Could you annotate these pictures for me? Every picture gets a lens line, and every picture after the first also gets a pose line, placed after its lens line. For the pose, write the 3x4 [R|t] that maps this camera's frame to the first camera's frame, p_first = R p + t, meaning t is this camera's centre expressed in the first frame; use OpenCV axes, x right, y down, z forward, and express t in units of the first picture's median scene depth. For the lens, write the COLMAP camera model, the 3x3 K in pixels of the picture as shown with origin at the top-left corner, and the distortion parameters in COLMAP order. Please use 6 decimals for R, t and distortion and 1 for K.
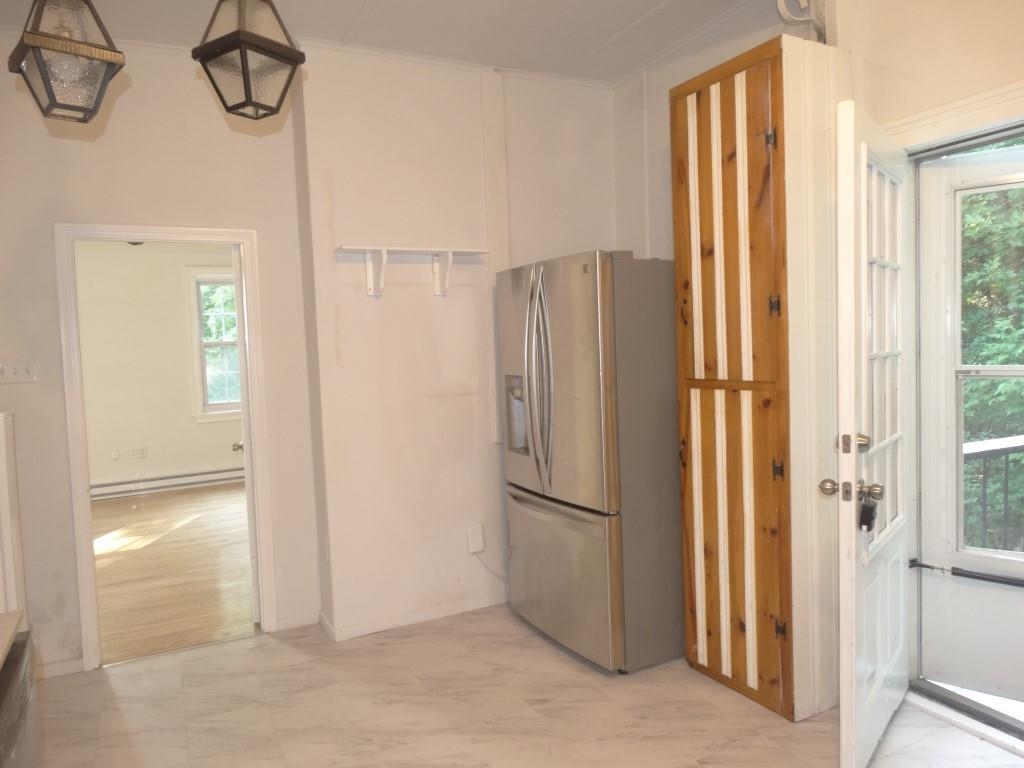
lens RADIAL K [[723.4, 0, 513.4], [0, 723.4, 383.7], [0, 0, 1]] dist [0.002619, 0.013841]
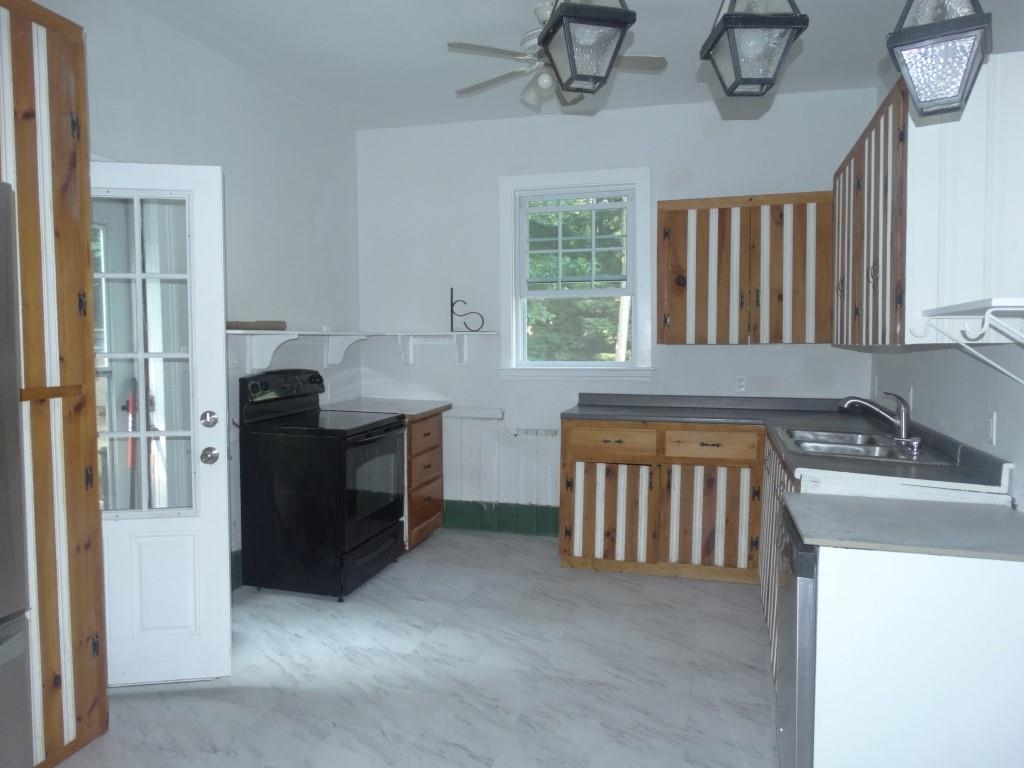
lens RADIAL K [[723.4, 0, 511.7], [0, 723.4, 381.7], [0, 0, 1]] dist [0.002619, 0.013841]
pose [[-0.732474, -0.000138, 0.680795, -0.669394], [0.068669, 0.994885, 0.074083, -0.036804], [-0.677323, 0.101014, -0.728718, 1.273761]]
